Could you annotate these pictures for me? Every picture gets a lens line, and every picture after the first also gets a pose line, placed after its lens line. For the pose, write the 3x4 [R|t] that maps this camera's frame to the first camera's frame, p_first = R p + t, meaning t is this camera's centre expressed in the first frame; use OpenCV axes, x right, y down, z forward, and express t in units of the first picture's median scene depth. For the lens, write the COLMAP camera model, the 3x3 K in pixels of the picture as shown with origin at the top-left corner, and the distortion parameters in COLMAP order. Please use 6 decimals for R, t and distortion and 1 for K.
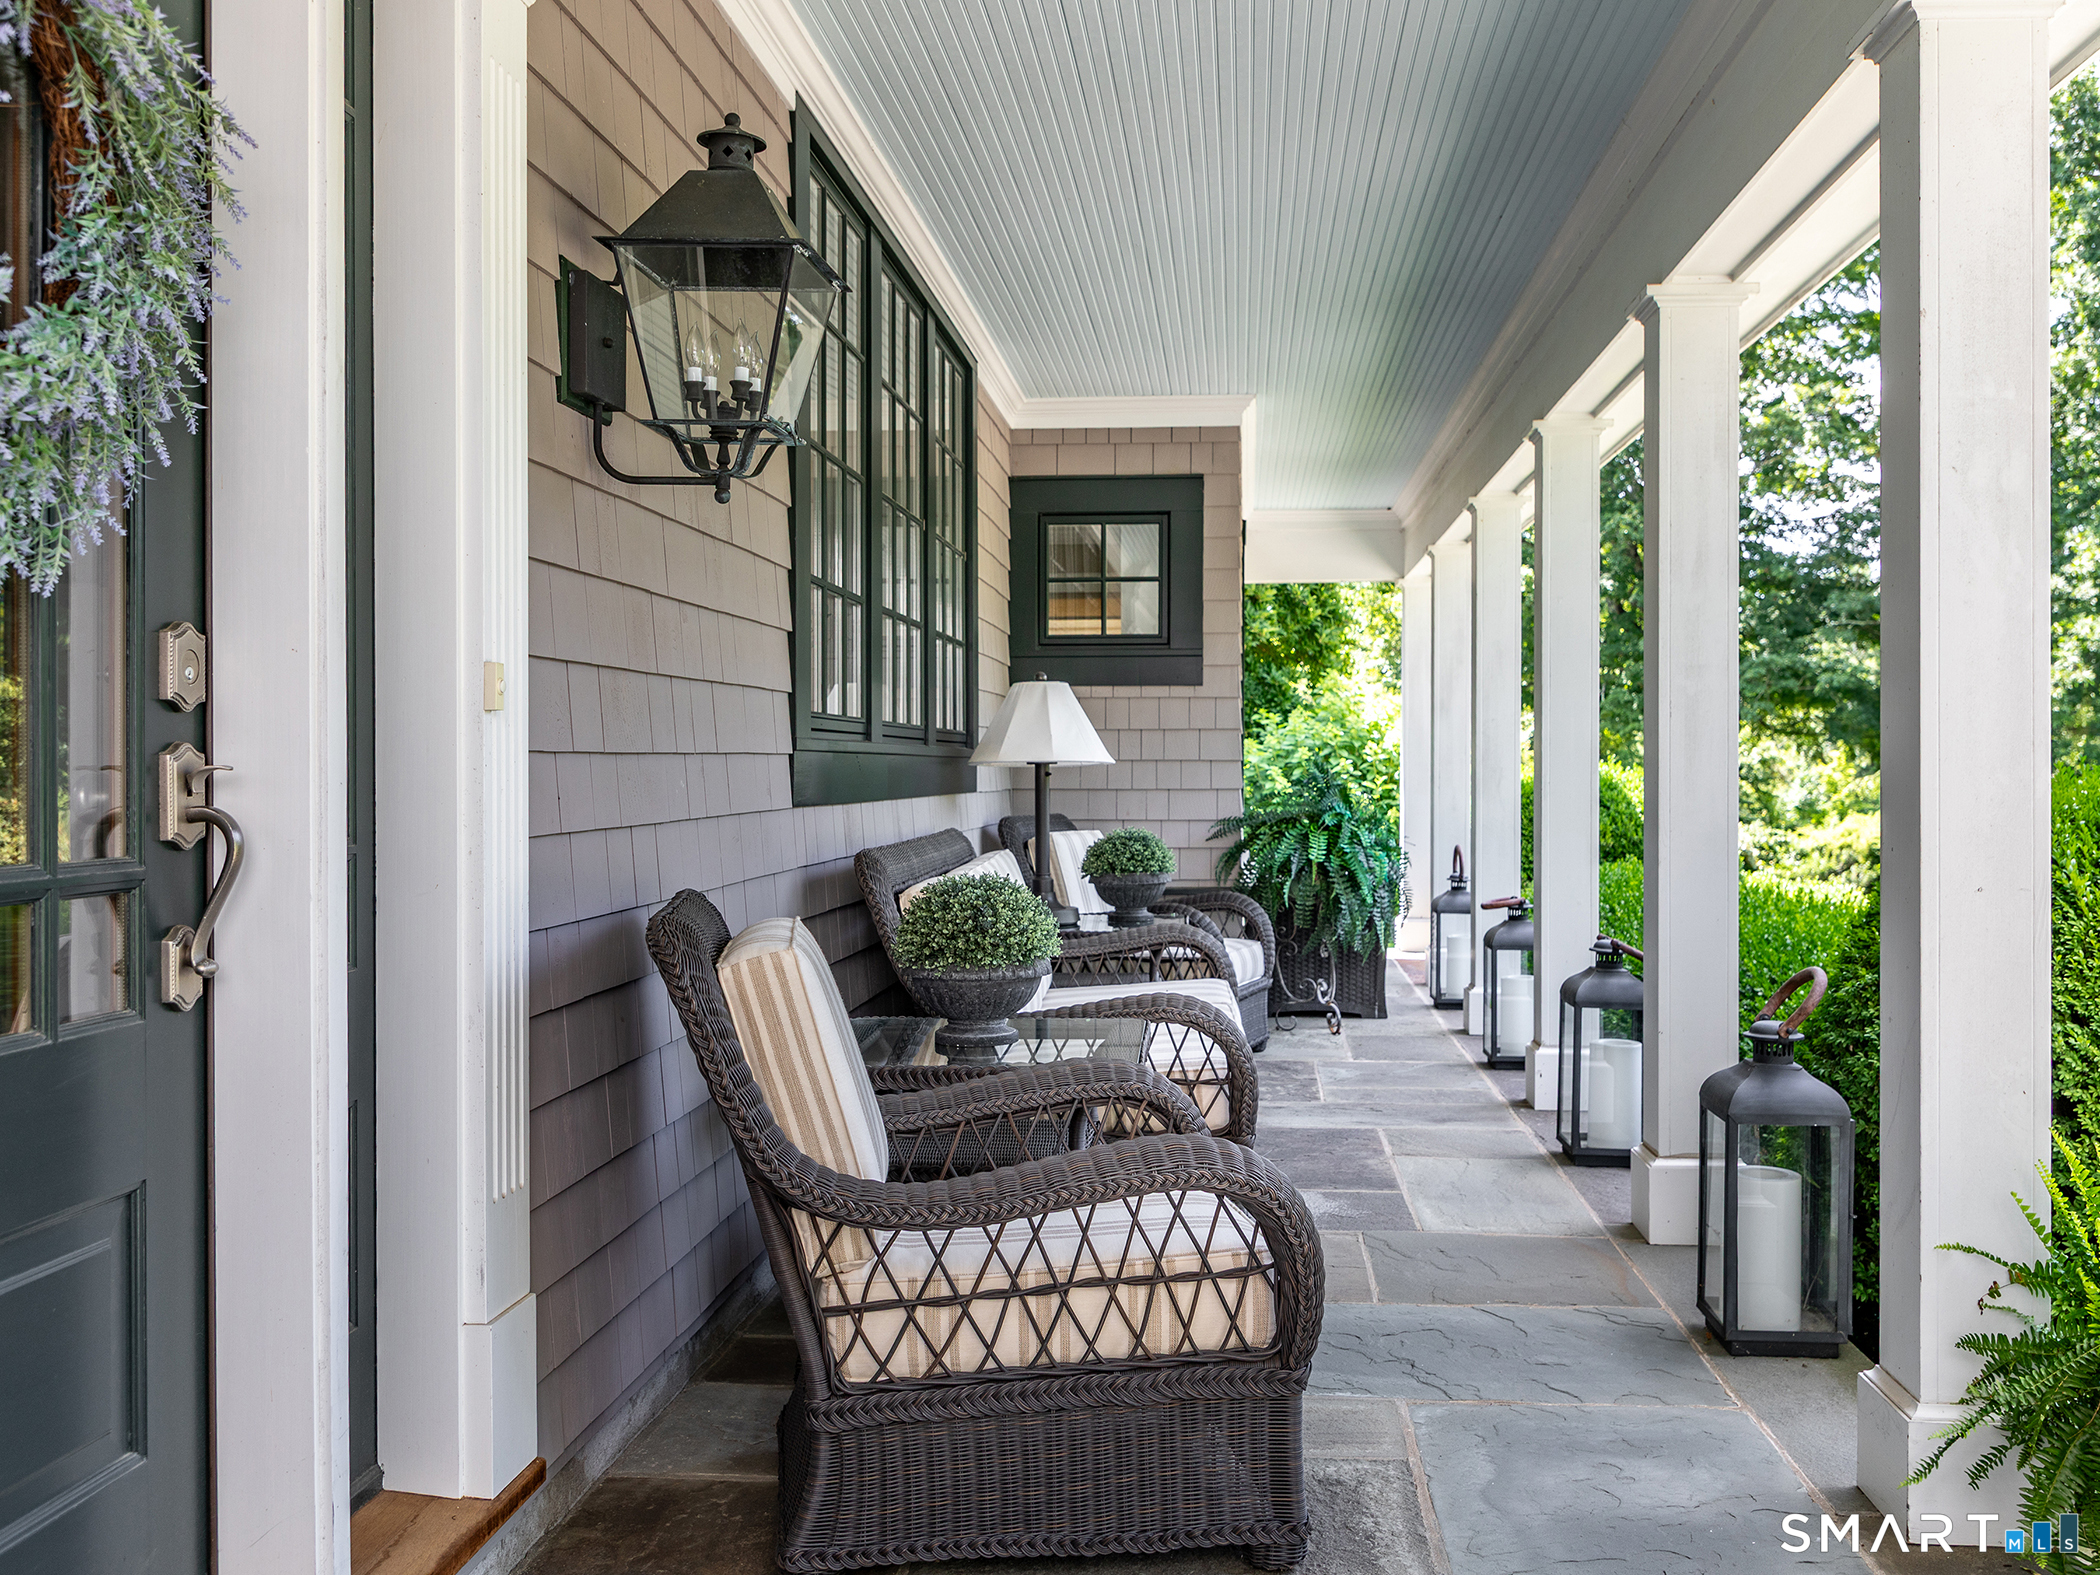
lens RADIAL K [[1711.9, 0, 1046.5], [0, 1711.9, 780.8], [0, 0, 1]] dist [0.004955, 0.002789]
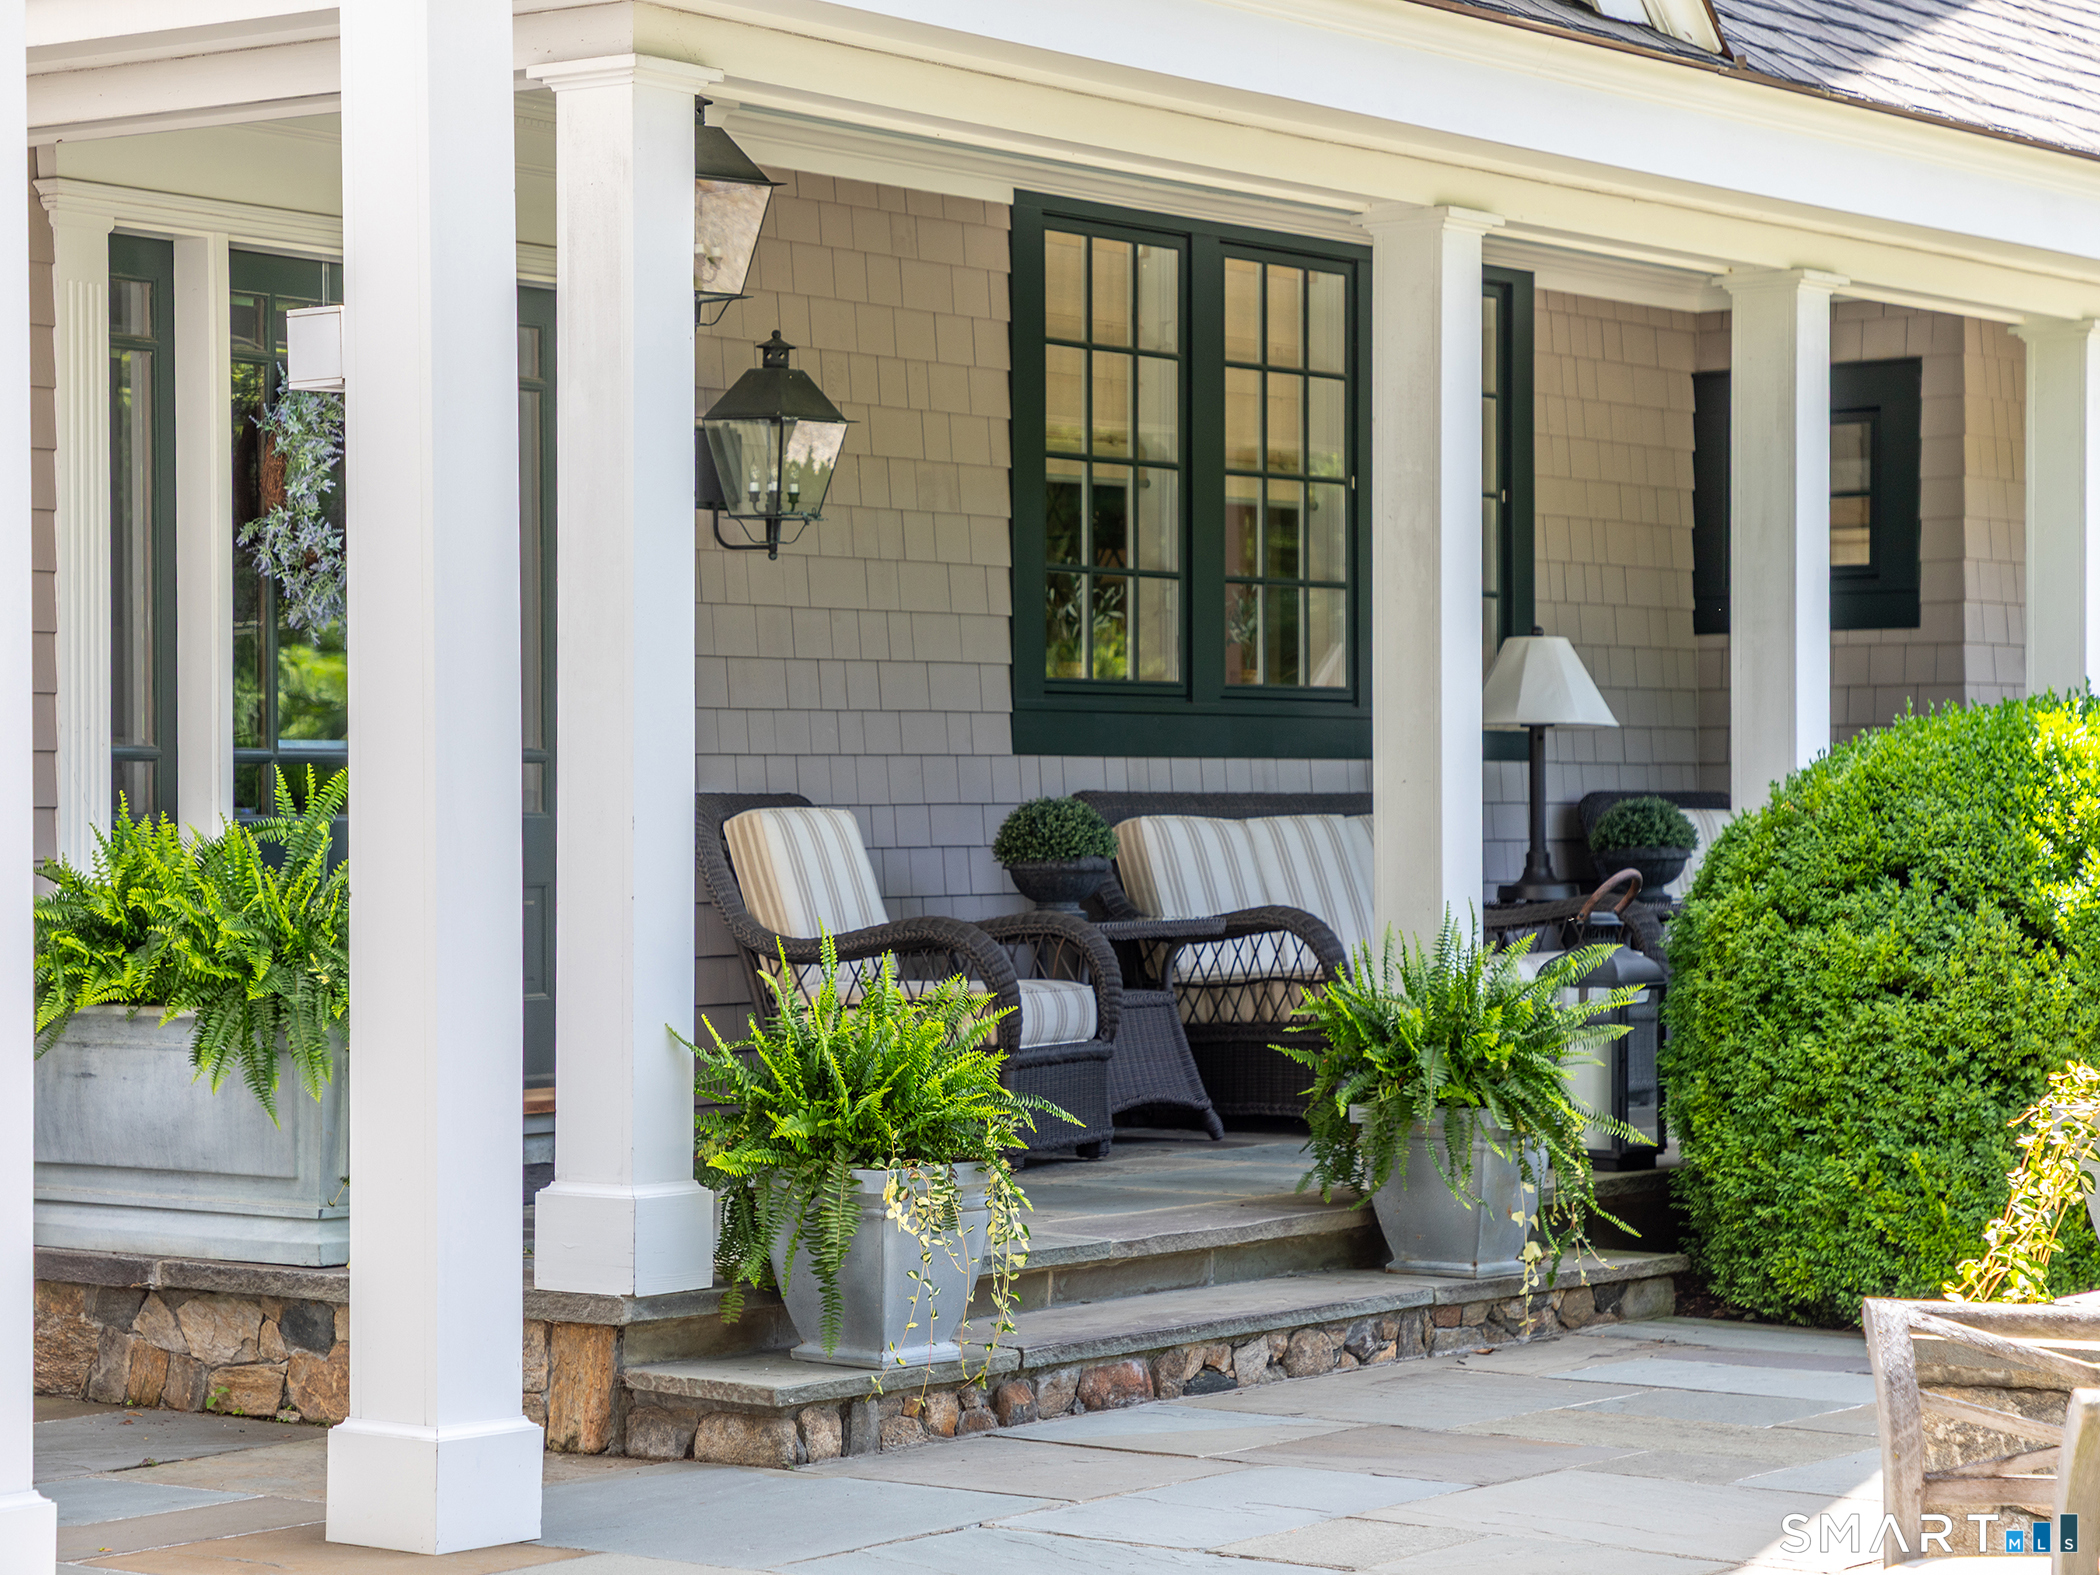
lens RADIAL K [[4190.0, 0, 1050.2], [0, 4190.0, 787.3], [0, 0, 1]] dist [0.191117, 0.000000]
pose [[0.836003, 0.000311, -0.548724, 1.573877], [-0.005410, 0.999956, -0.007675, 0.063928], [0.548697, 0.009385, 0.835968, -1.575729]]
